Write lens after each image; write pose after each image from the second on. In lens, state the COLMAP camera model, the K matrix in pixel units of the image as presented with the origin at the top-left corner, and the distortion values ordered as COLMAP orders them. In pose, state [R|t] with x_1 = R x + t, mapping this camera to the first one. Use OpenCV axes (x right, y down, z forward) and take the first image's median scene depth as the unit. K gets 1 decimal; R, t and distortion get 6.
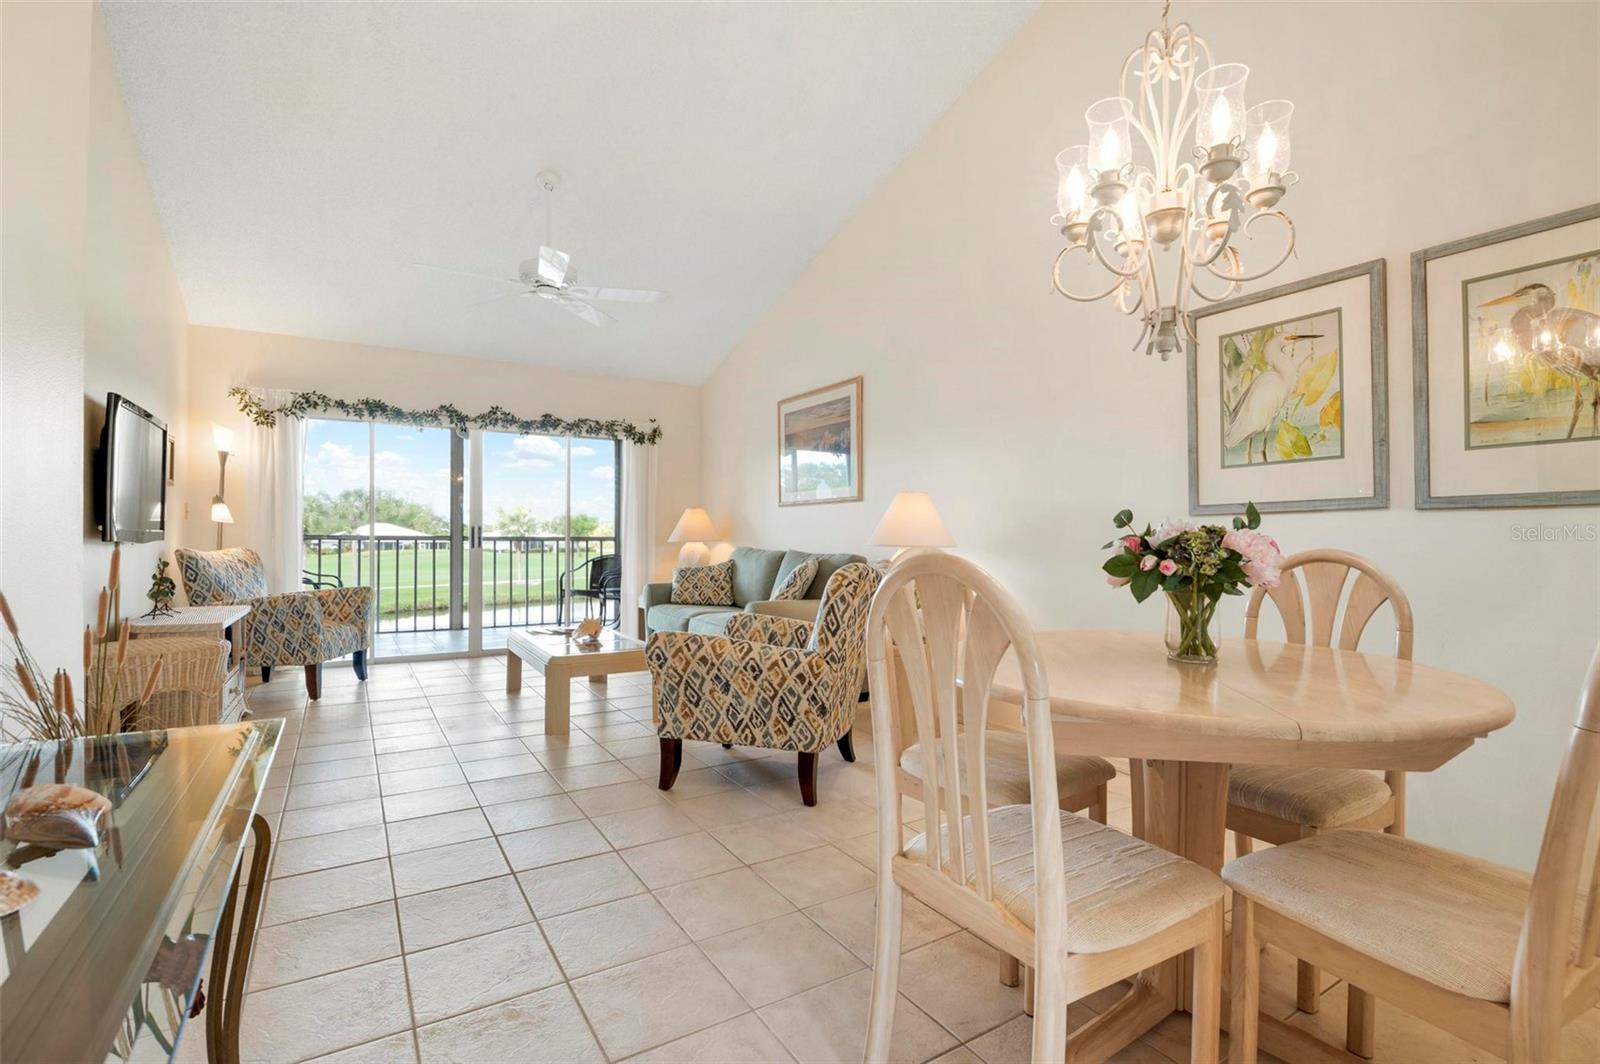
lens RADIAL K [[741.5, 0, 804.5], [0, 741.5, 539.2], [0, 0, 1]] dist [-0.003358, -0.001061]
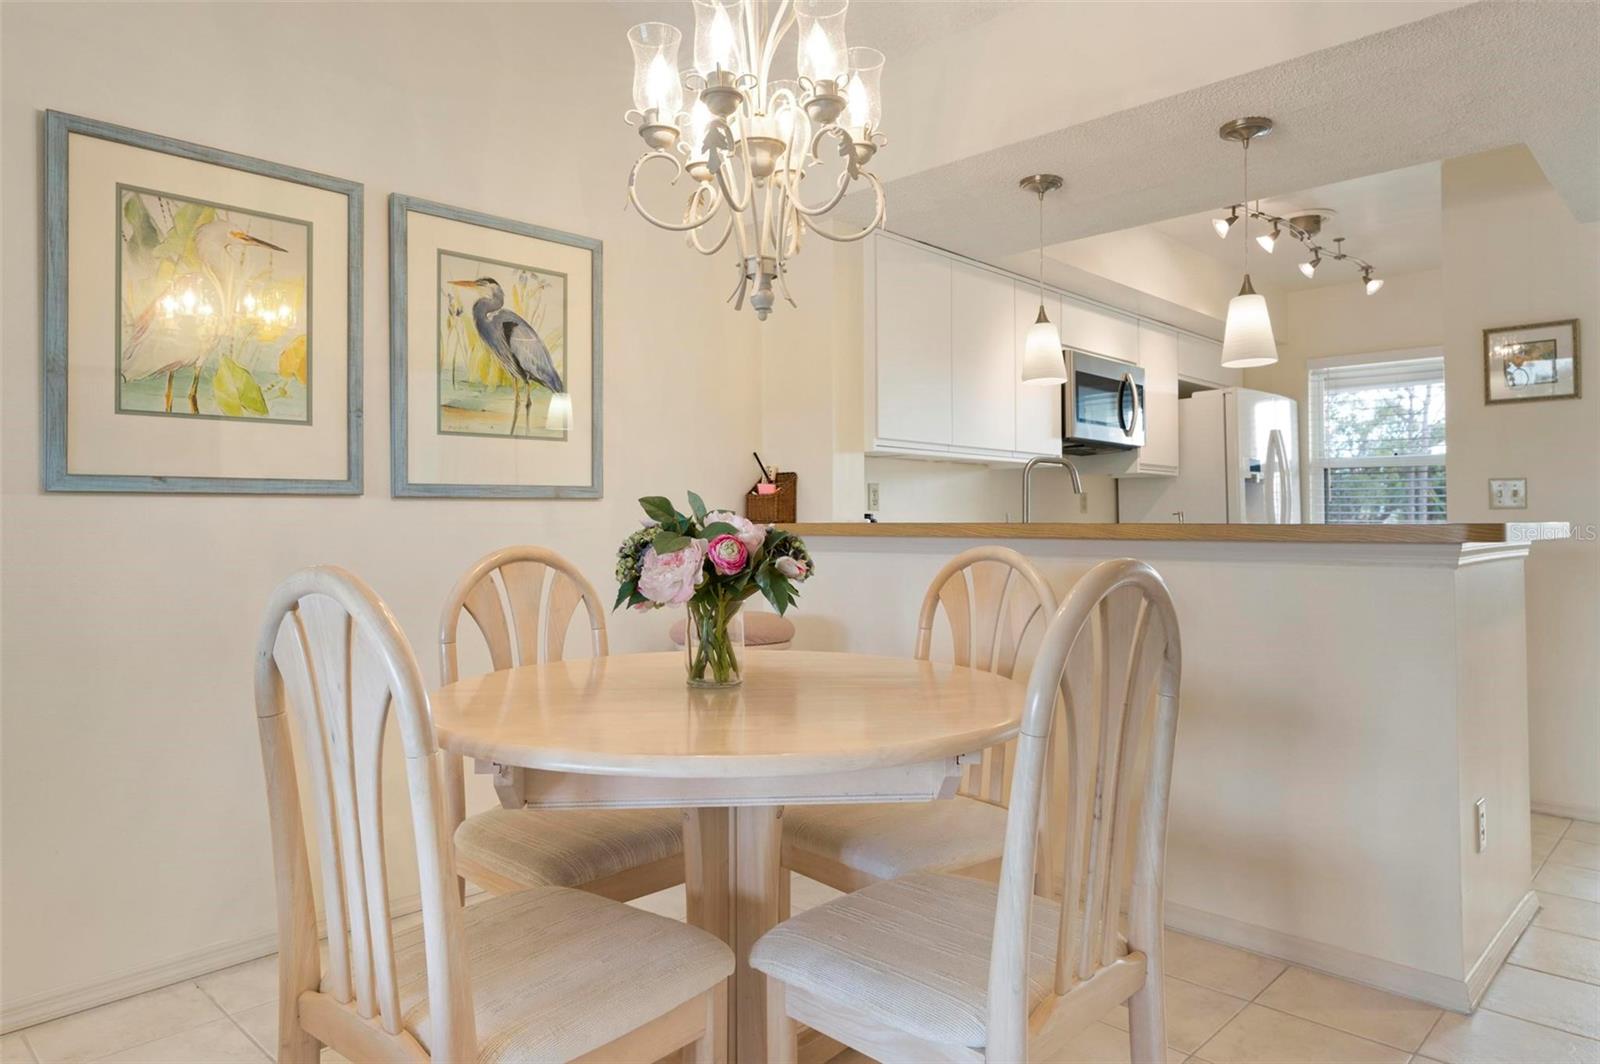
lens RADIAL K [[1017.1, 0, 800.8], [0, 1017.1, 523.4], [0, 0, 1]] dist [-0.005979, -0.000385]
pose [[-0.248121, -0.000314, 0.968729, -0.186934], [0.007297, 0.999971, 0.002194, -0.004332], [-0.968702, 0.007613, -0.248112, 0.377632]]
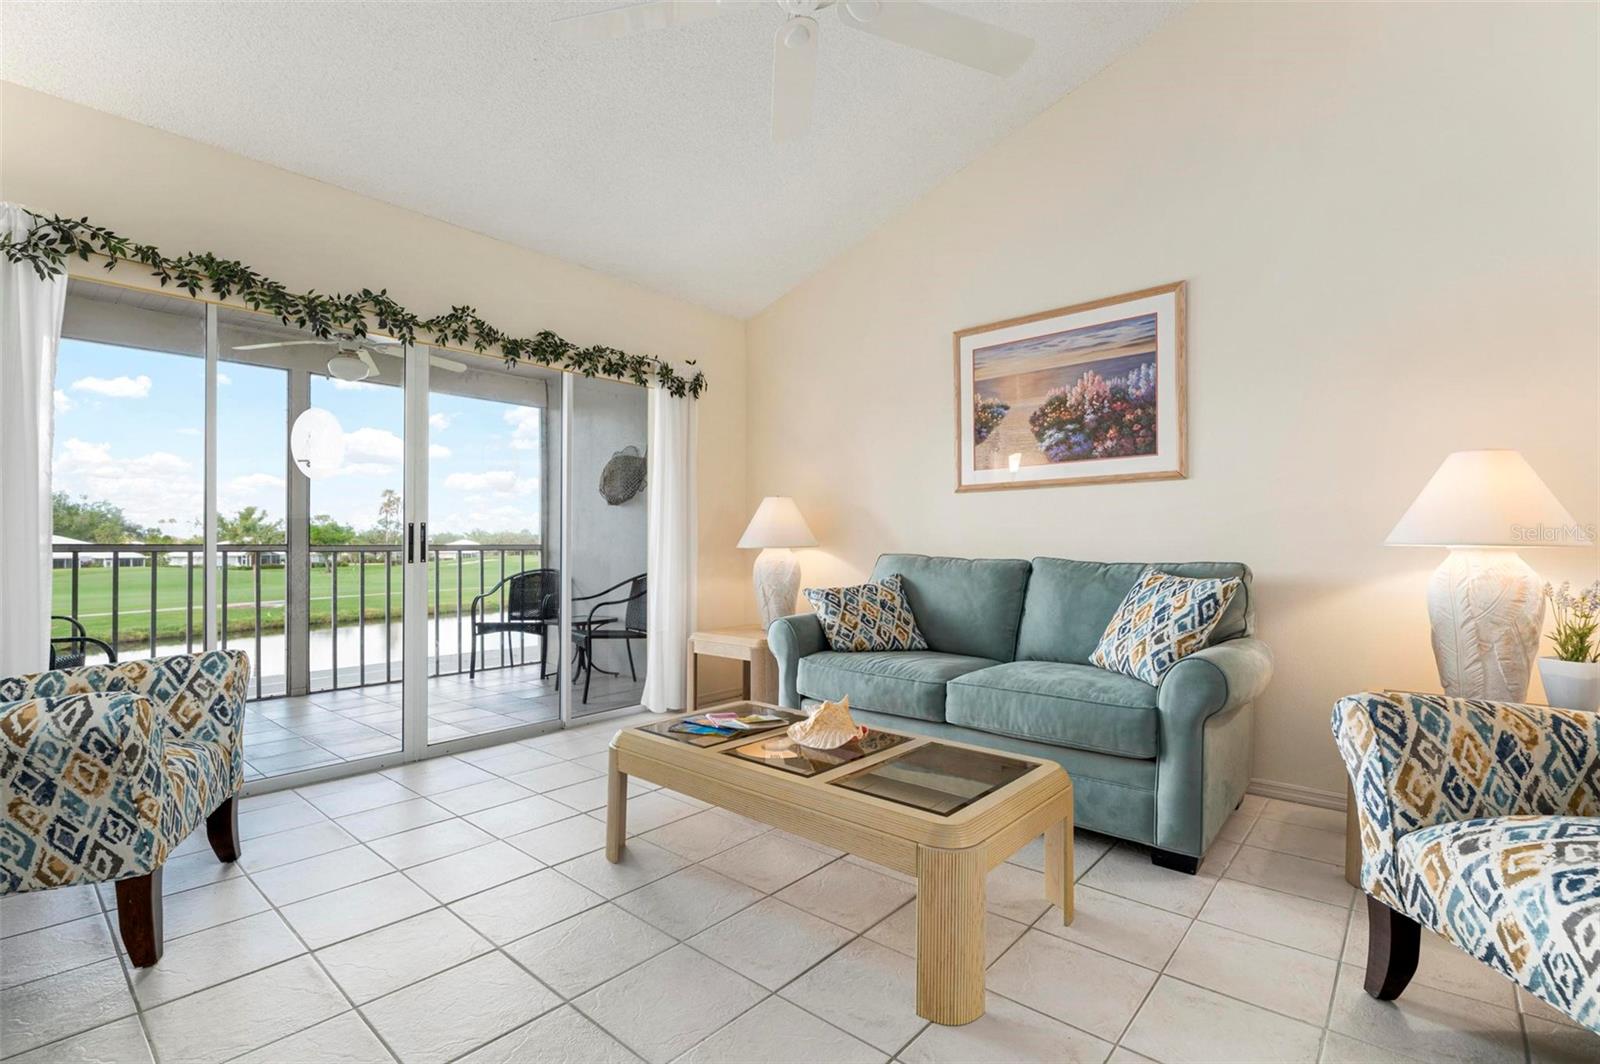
lens RADIAL K [[724.4, 0, 808.9], [0, 724.4, 541.2], [0, 0, 1]] dist [0.002065, -0.010242]
pose [[0.954879, -0.005944, 0.296936, -0.385611], [0.009052, 0.999918, -0.009094, 0.004396], [-0.296858, 0.011372, 0.954854, 0.473045]]
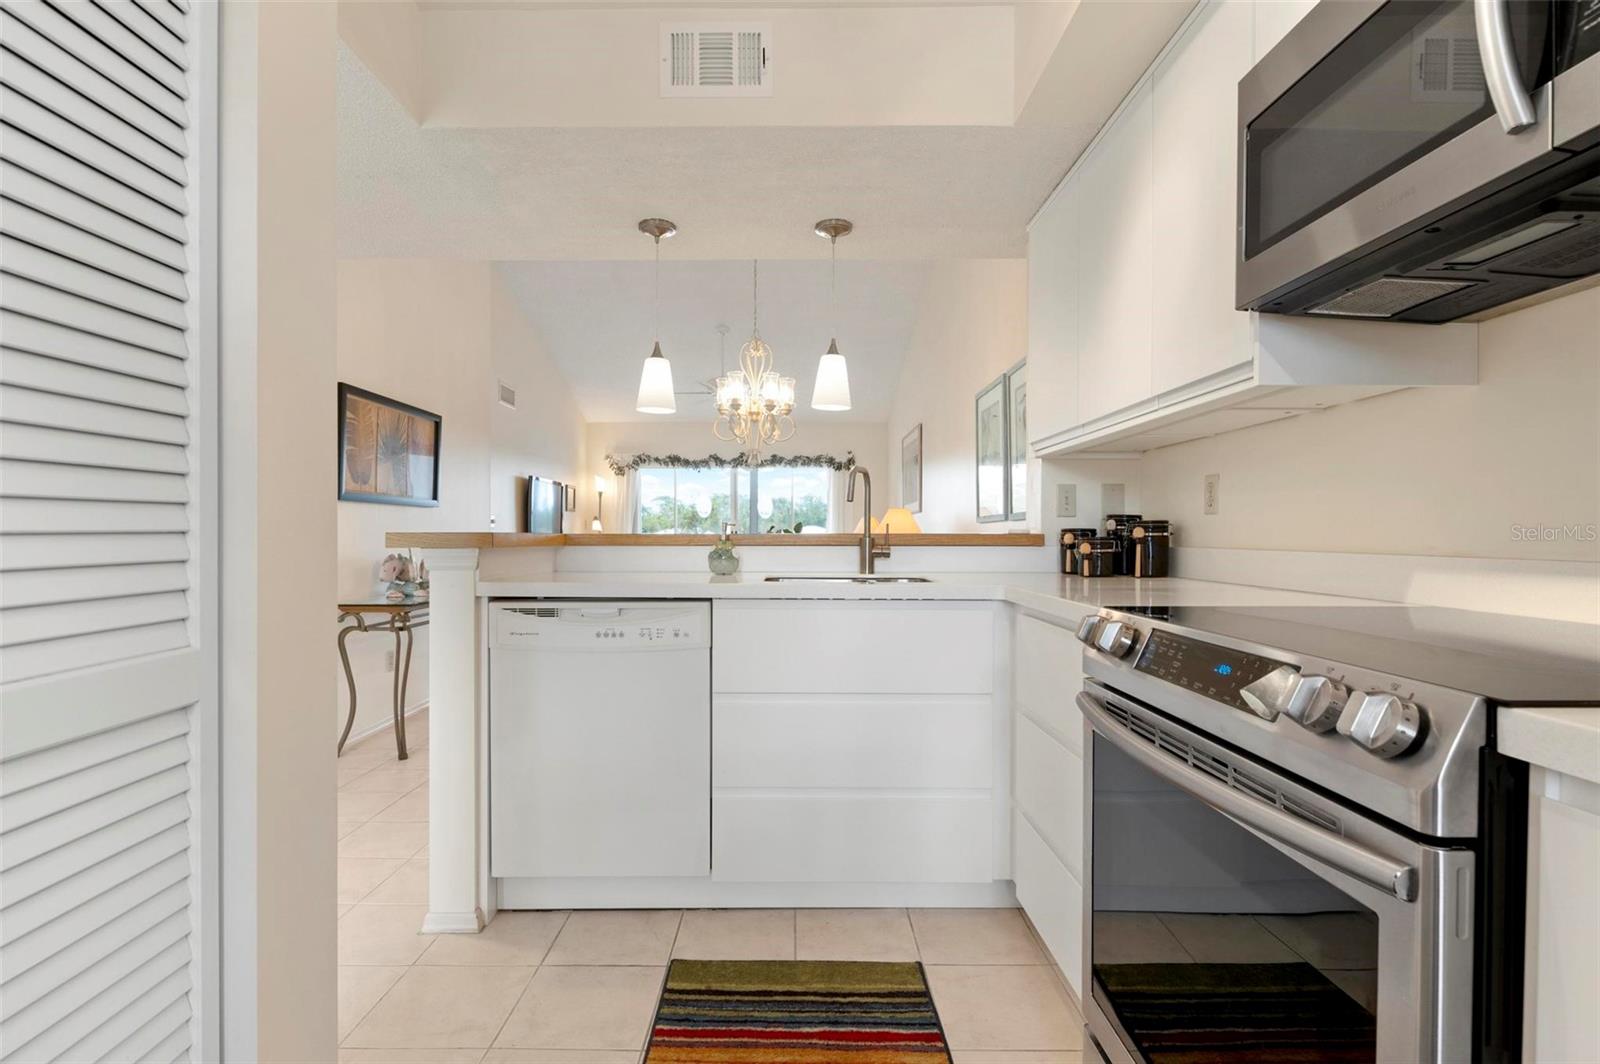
lens RADIAL K [[771.6, 0, 774.0], [0, 771.6, 539.3], [0, 0, 1]] dist [-0.001004, -0.000357]
pose [[0.837064, 0.000165, -0.547106, 0.599147], [-0.000304, 1.000000, -0.000165, 0.001021], [0.547106, 0.000304, 0.837064, -0.353523]]
